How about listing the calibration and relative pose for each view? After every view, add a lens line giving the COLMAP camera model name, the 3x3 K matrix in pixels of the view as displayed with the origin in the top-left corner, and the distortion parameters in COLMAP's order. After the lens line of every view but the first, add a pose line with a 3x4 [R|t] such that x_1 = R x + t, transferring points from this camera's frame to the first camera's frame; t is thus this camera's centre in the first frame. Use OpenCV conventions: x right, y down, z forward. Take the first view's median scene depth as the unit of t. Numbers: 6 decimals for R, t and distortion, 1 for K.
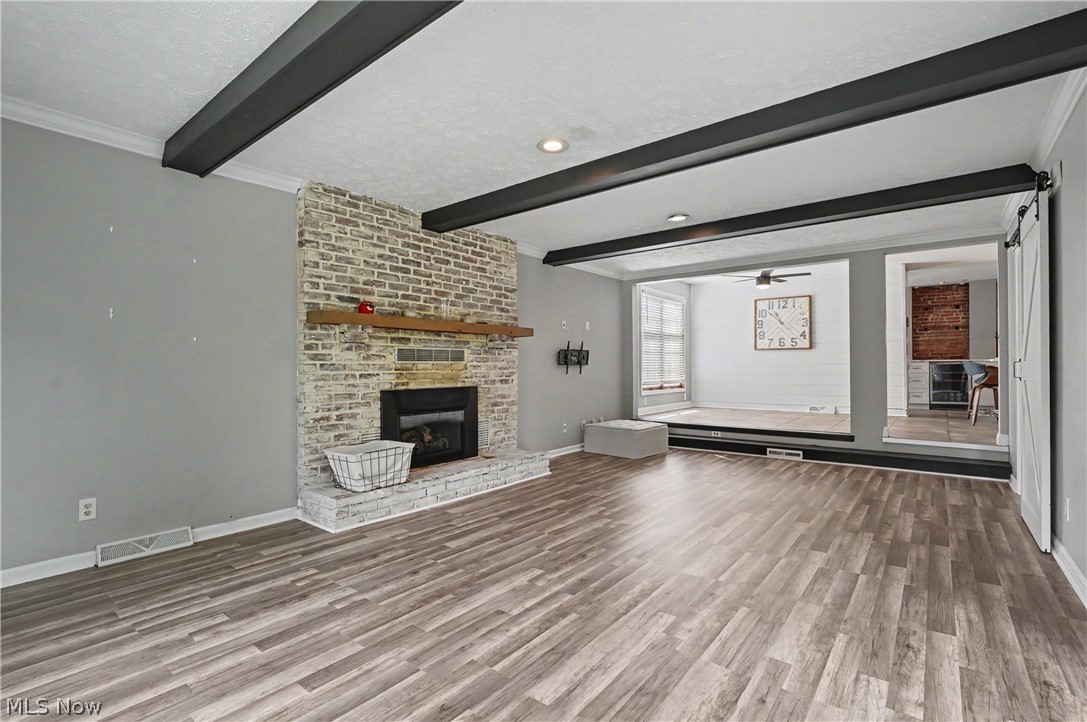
lens RADIAL K [[493.6, 0, 546.9], [0, 493.6, 371.0], [0, 0, 1]] dist [-0.009572, 0.001577]
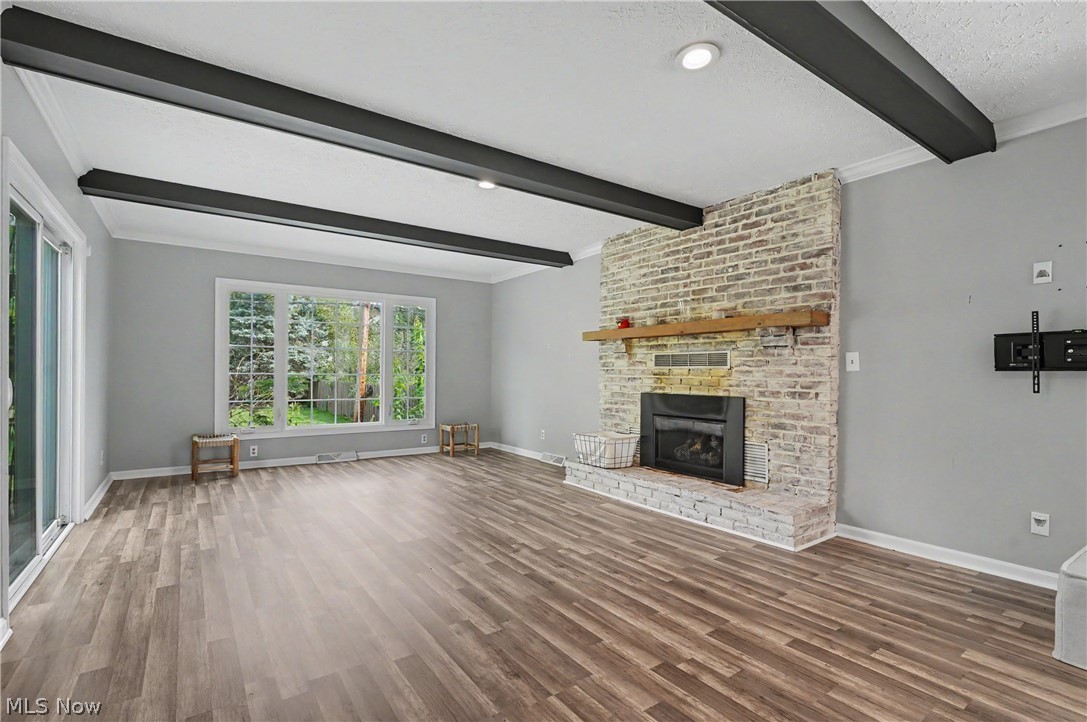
lens RADIAL K [[510.3, 0, 539.0], [0, 510.3, 374.2], [0, 0, 1]] dist [-0.005183, -0.001751]
pose [[-0.290517, 0.002104, -0.956867, 0.778361], [-0.016977, 0.999829, 0.007353, -0.006812], [0.956719, 0.018381, -0.290432, 0.998525]]
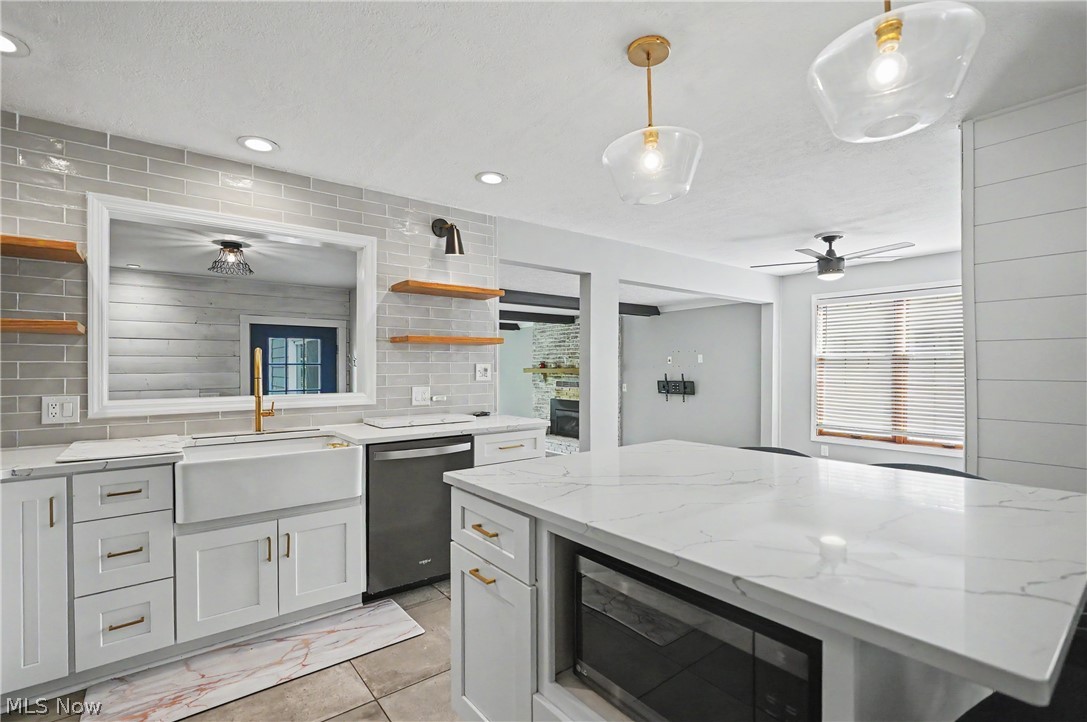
lens RADIAL K [[493.6, 0, 544.9], [0, 493.6, 366.8], [0, 0, 1]] dist [-0.009572, 0.001577]
pose [[-0.224709, 0.002919, -0.974421, 1.784240], [-0.007770, 0.999958, 0.004787, -0.112195], [0.974395, 0.008647, -0.224677, 1.348230]]
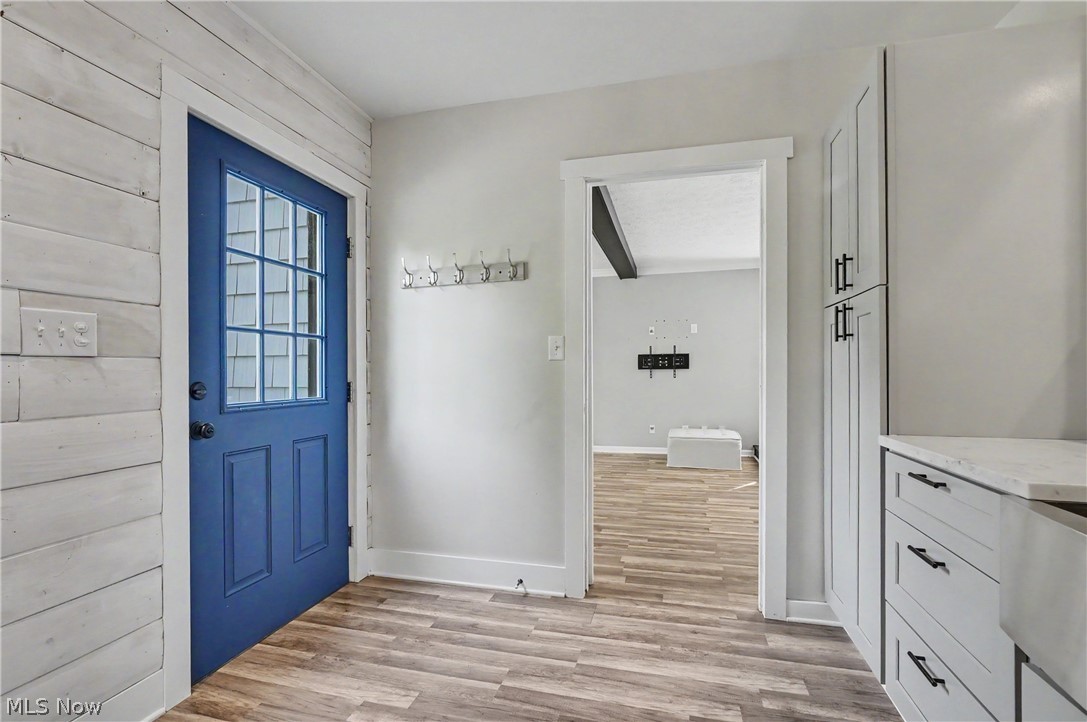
lens RADIAL K [[493.6, 0, 540.0], [0, 493.6, 377.6], [0, 0, 1]] dist [-0.009572, 0.001577]
pose [[0.394346, 0.008550, -0.918922, 1.258125], [-0.003070, 0.999963, 0.007986, -0.002329], [0.918957, -0.000328, 0.394358, 0.505179]]
